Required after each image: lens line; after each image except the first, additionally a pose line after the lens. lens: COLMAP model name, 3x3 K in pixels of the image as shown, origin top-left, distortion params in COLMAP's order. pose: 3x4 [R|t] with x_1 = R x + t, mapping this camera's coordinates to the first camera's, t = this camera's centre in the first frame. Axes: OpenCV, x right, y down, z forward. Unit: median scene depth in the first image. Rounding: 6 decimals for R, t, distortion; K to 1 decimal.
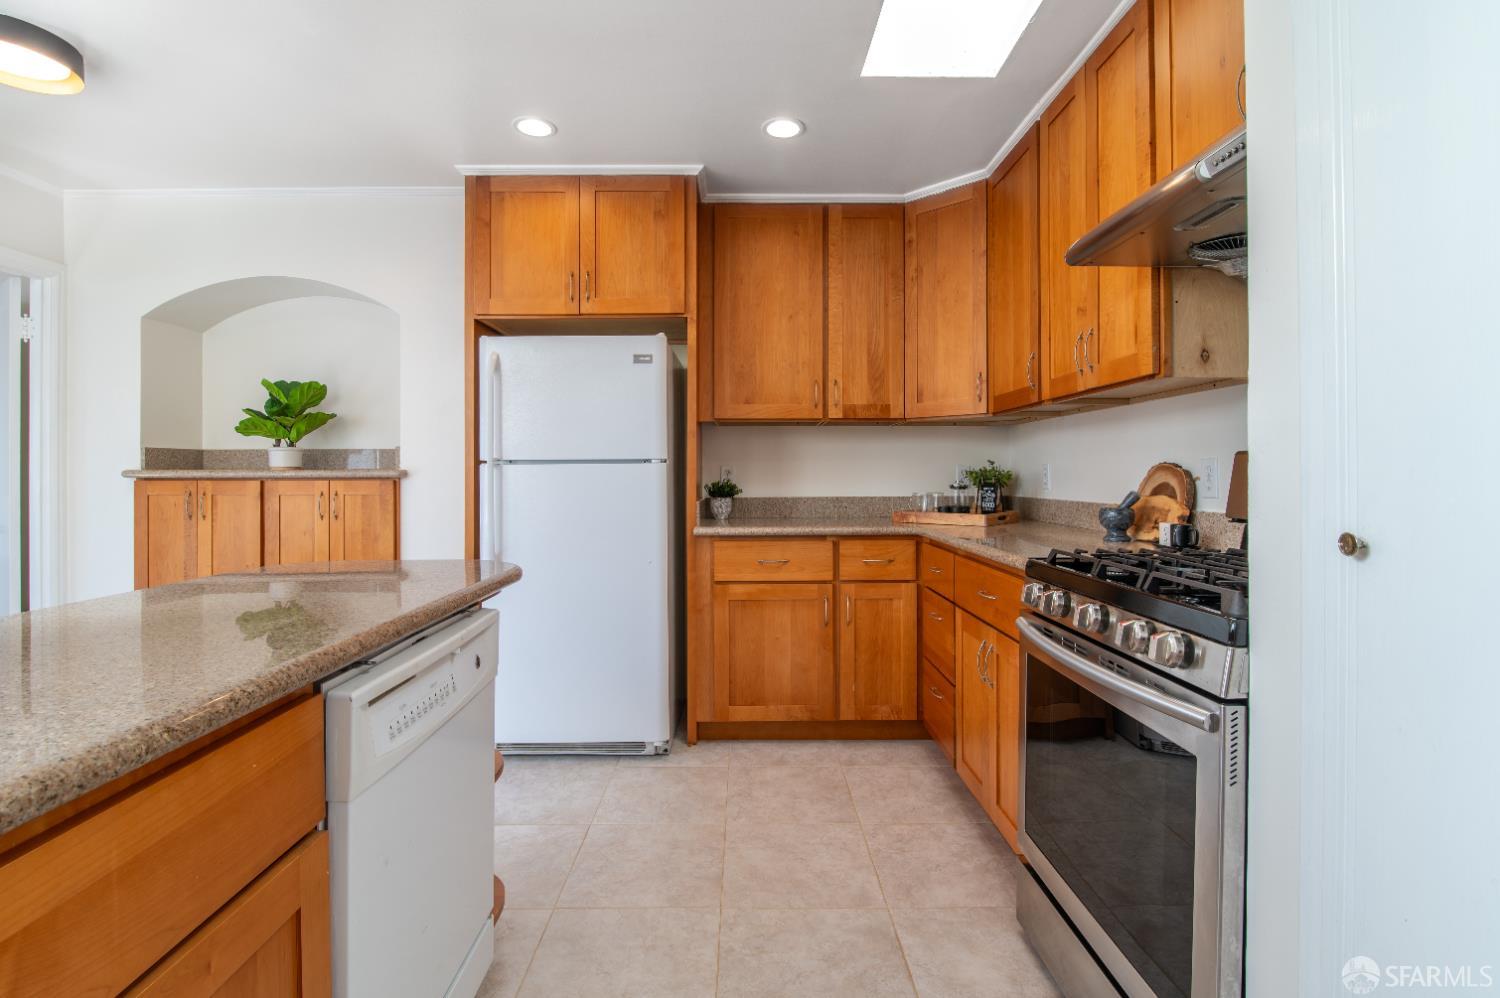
lens RADIAL K [[724.6, 0, 718.3], [0, 724.6, 476.8], [0, 0, 1]] dist [-0.026525, -0.000218]
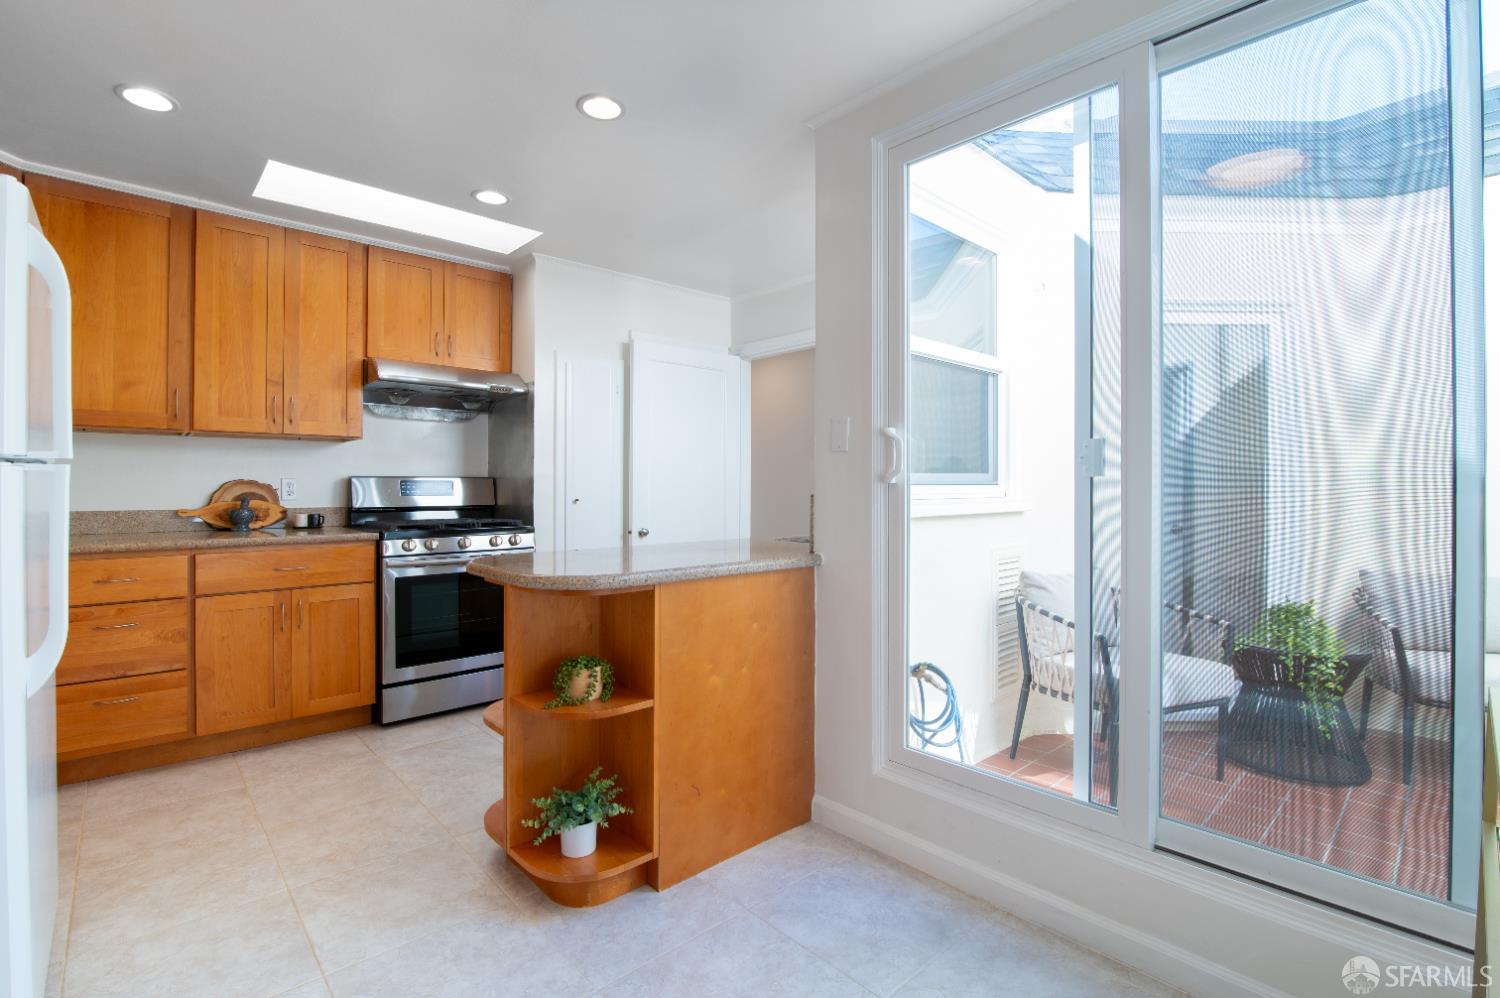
lens RADIAL K [[698.4, 0, 758.7], [0, 698.4, 483.8], [0, 0, 1]] dist [-0.017870, 0.000048]
pose [[-0.707834, 0.003041, 0.706372, -0.918453], [0.003278, 0.999994, -0.001019, -0.003225], [-0.706371, 0.001594, -0.707840, 0.933524]]
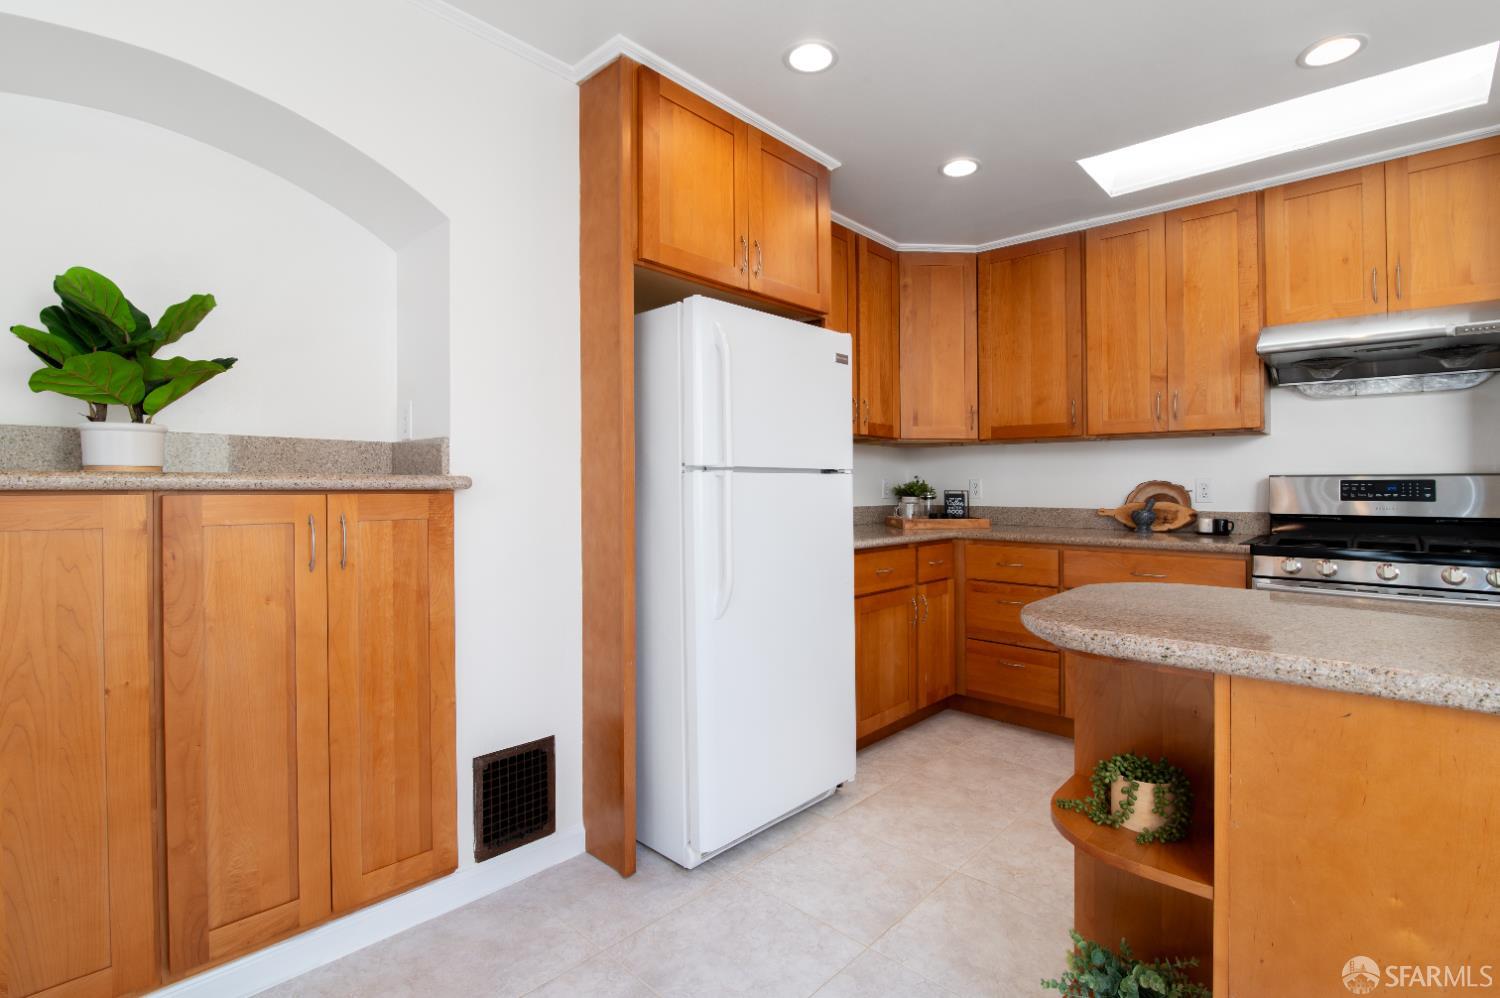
lens RADIAL K [[698.4, 0, 758.7], [0, 698.4, 483.8], [0, 0, 1]] dist [-0.017870, 0.000048]
pose [[0.662093, 0.007223, 0.749387, -0.788719], [-0.001365, 0.999964, -0.008432, 0.001235], [-0.749421, 0.004560, 0.662079, 0.475069]]
